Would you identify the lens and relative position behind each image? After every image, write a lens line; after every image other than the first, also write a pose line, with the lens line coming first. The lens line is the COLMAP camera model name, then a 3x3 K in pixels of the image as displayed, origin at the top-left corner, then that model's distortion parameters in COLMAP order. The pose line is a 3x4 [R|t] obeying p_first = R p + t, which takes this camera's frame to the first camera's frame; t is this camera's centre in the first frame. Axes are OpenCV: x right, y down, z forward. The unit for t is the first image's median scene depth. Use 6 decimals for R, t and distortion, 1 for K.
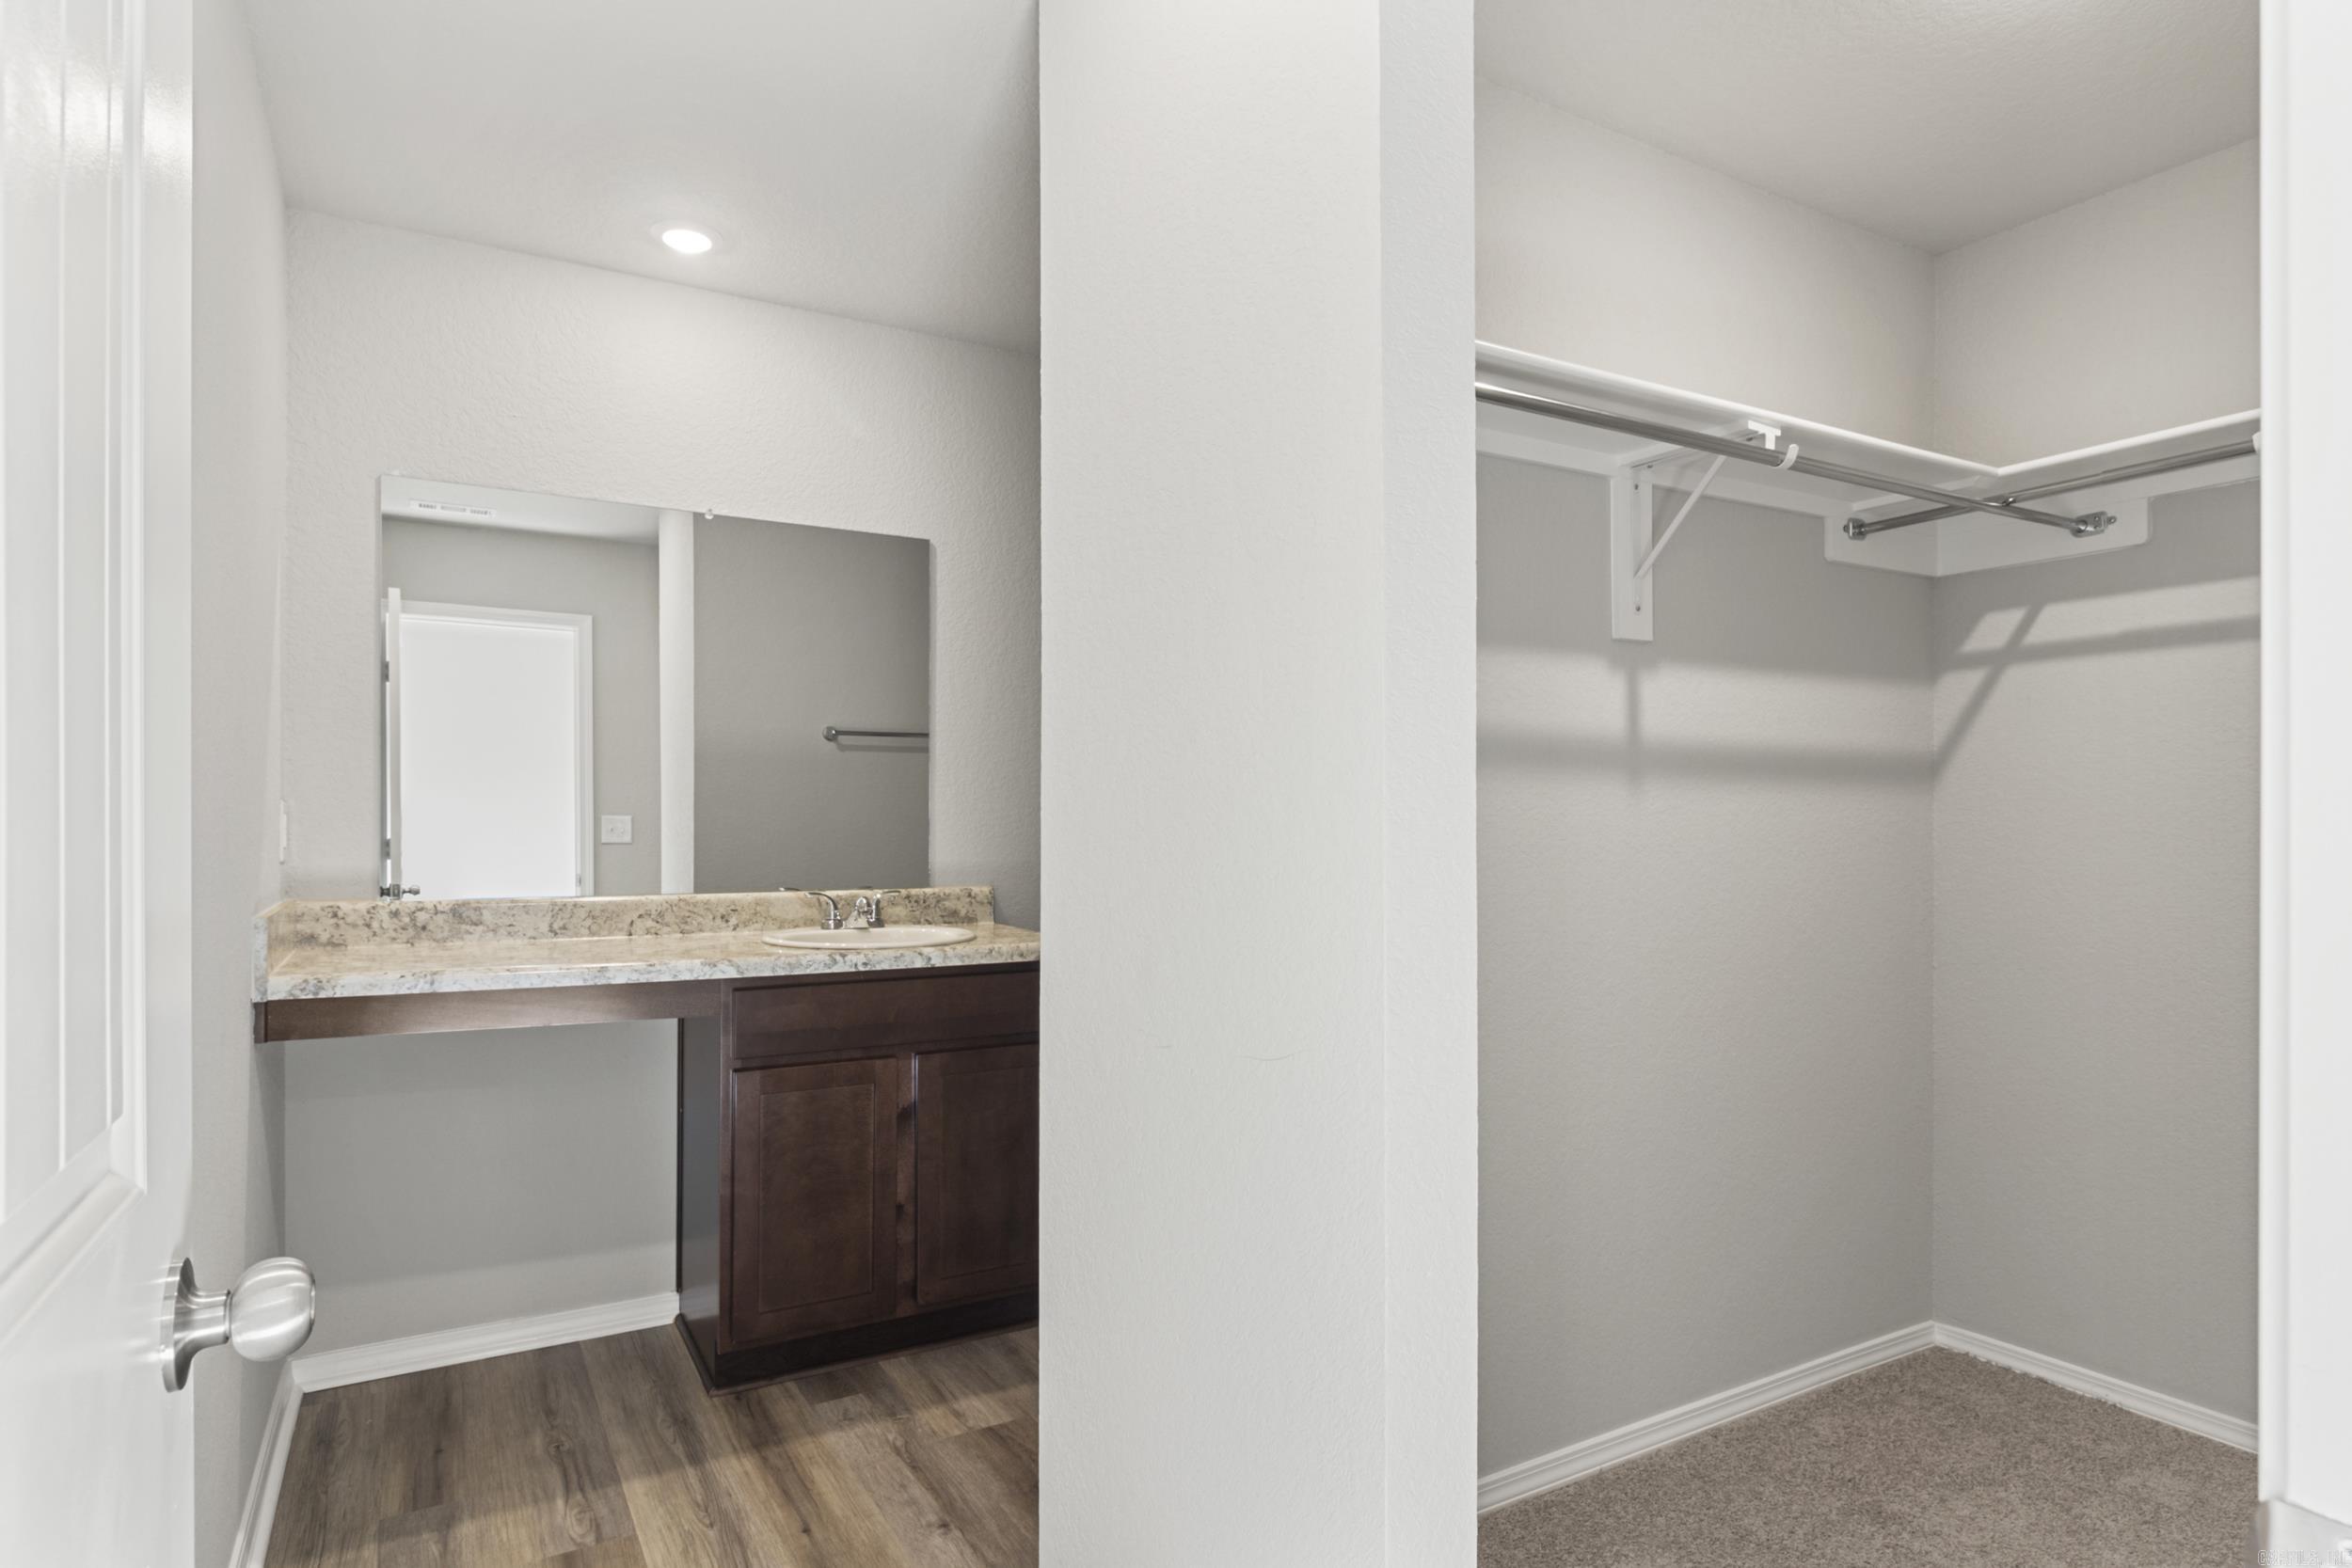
lens RADIAL K [[1288.5, 0, 1213.3], [0, 1288.5, 787.1], [0, 0, 1]] dist [0.000703, 0.000445]
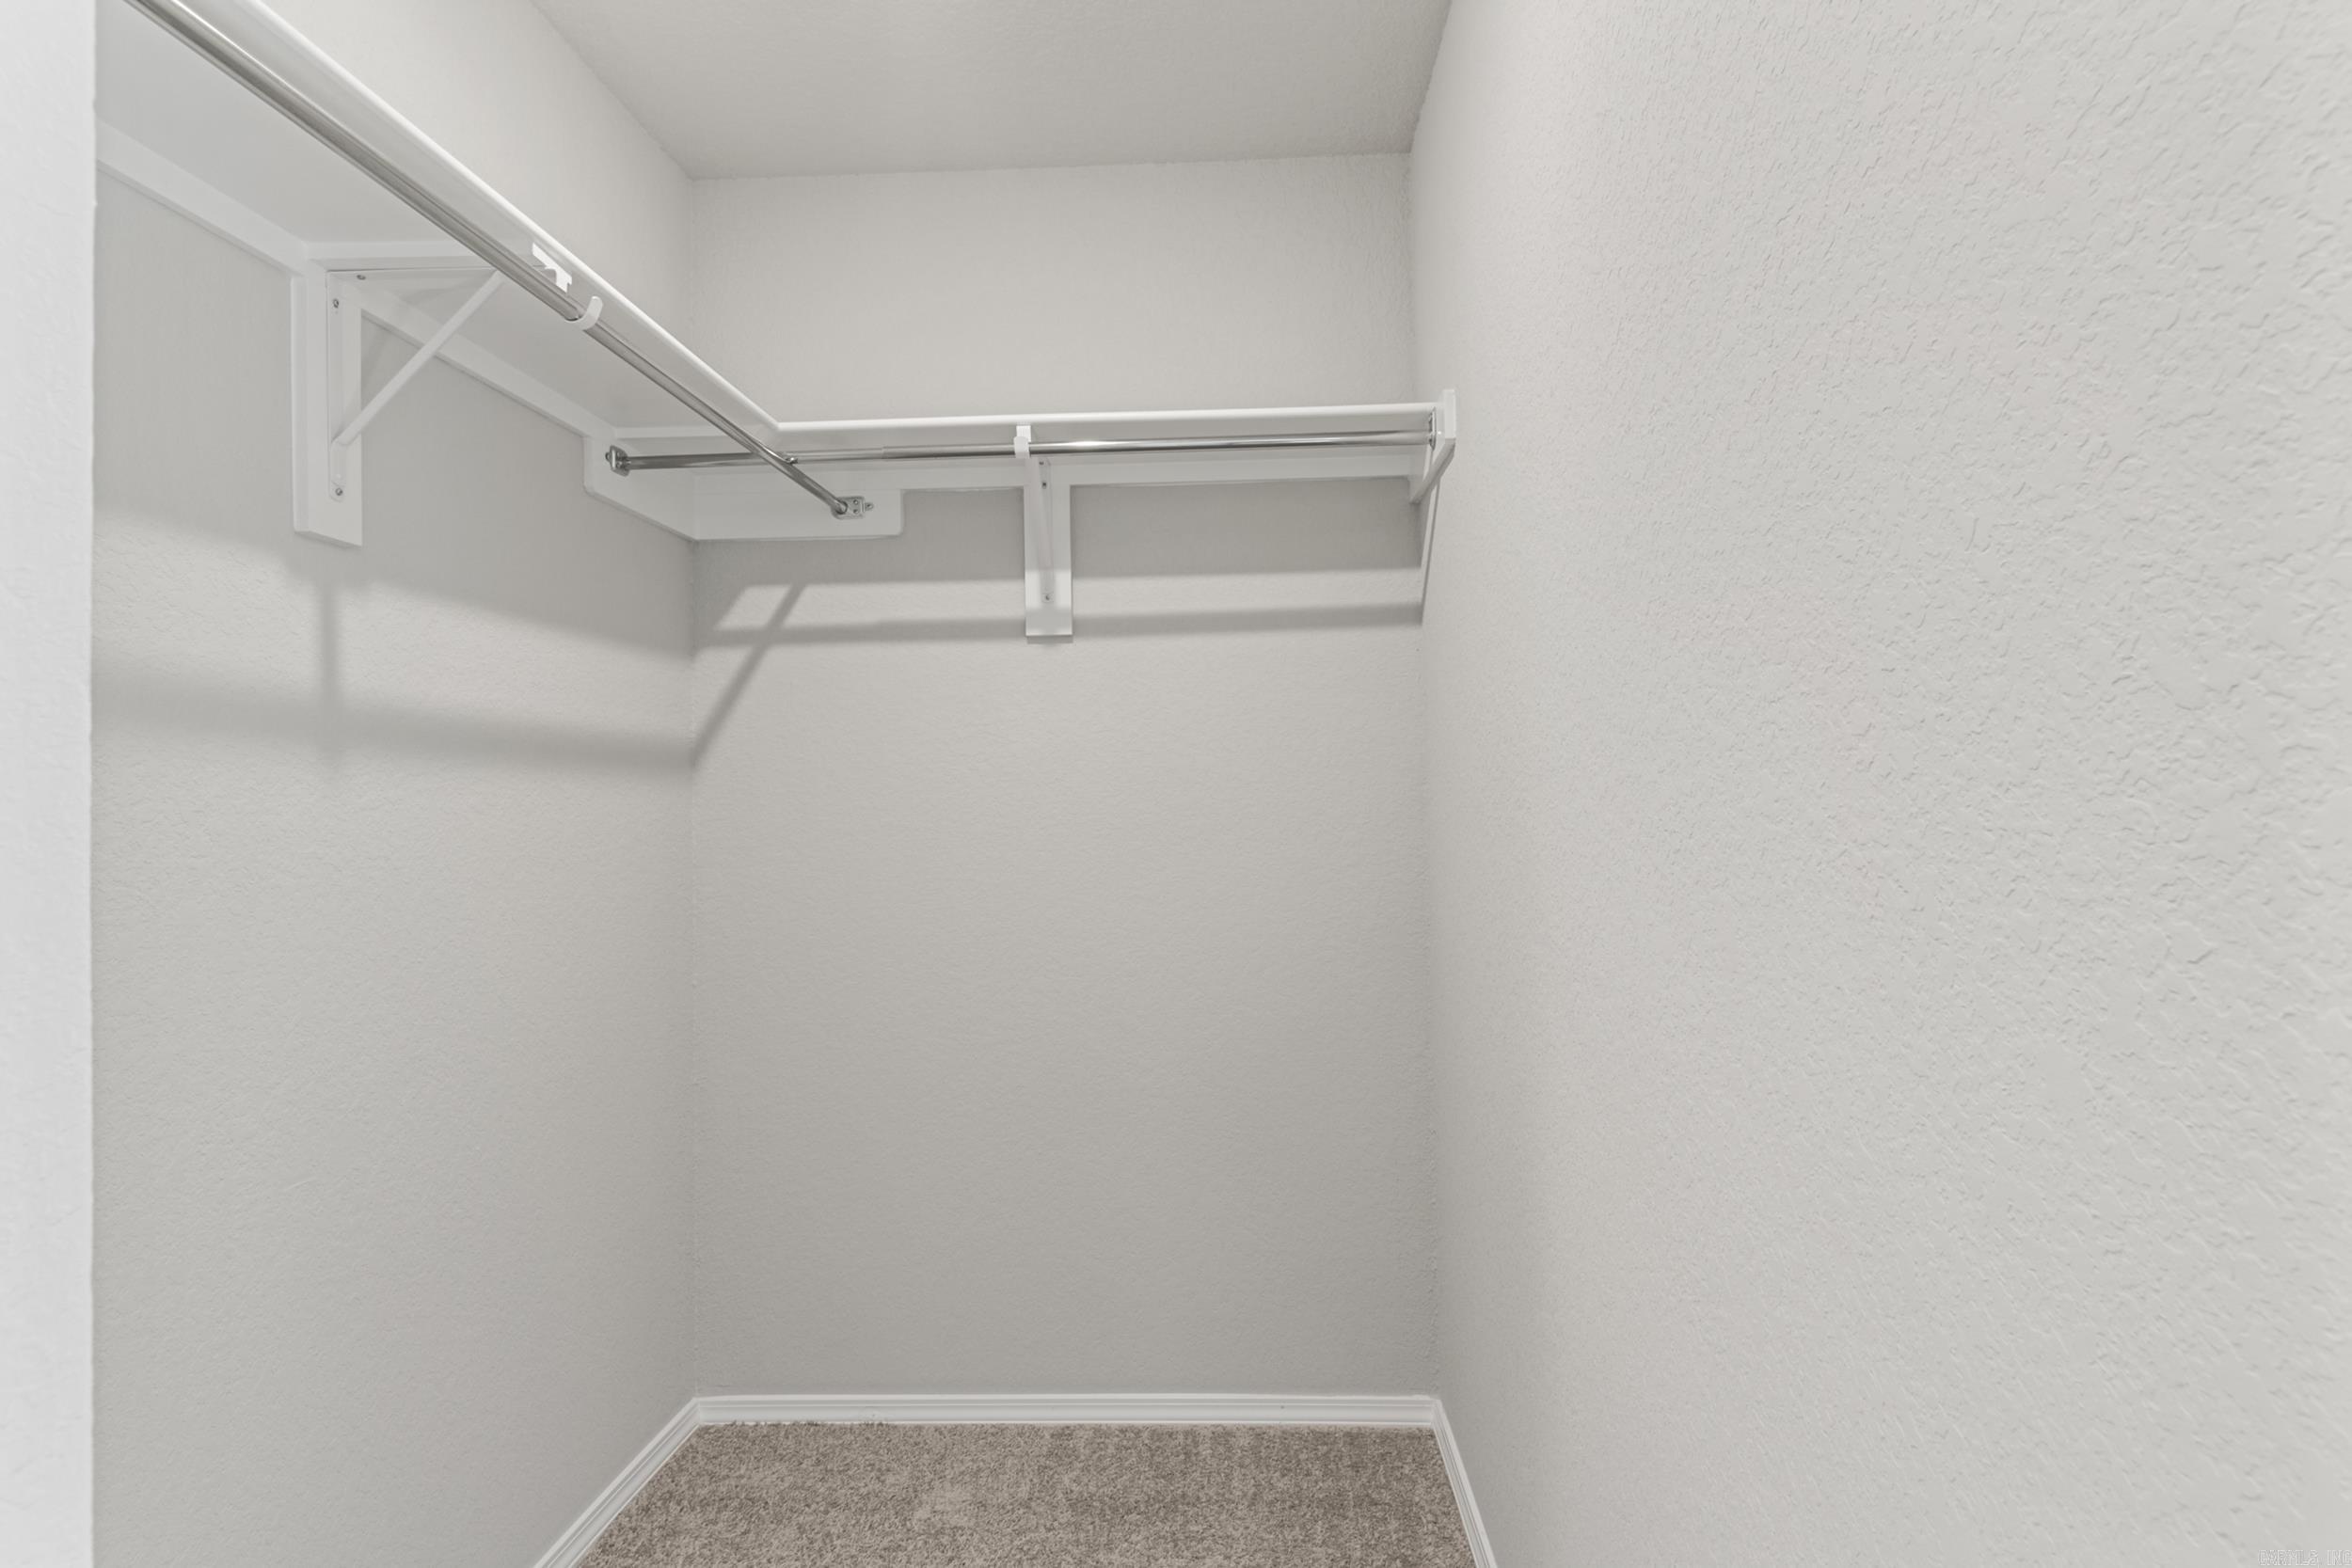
lens RADIAL K [[1270.0, 0, 1183.4], [0, 1270.0, 787.4], [0, 0, 1]] dist [0.000061, 0.000733]
pose [[0.564623, 0.006980, 0.825320, 0.041742], [-0.004914, 0.999975, -0.005095, 0.009708], [-0.825334, -0.001178, 0.564643, 0.271281]]
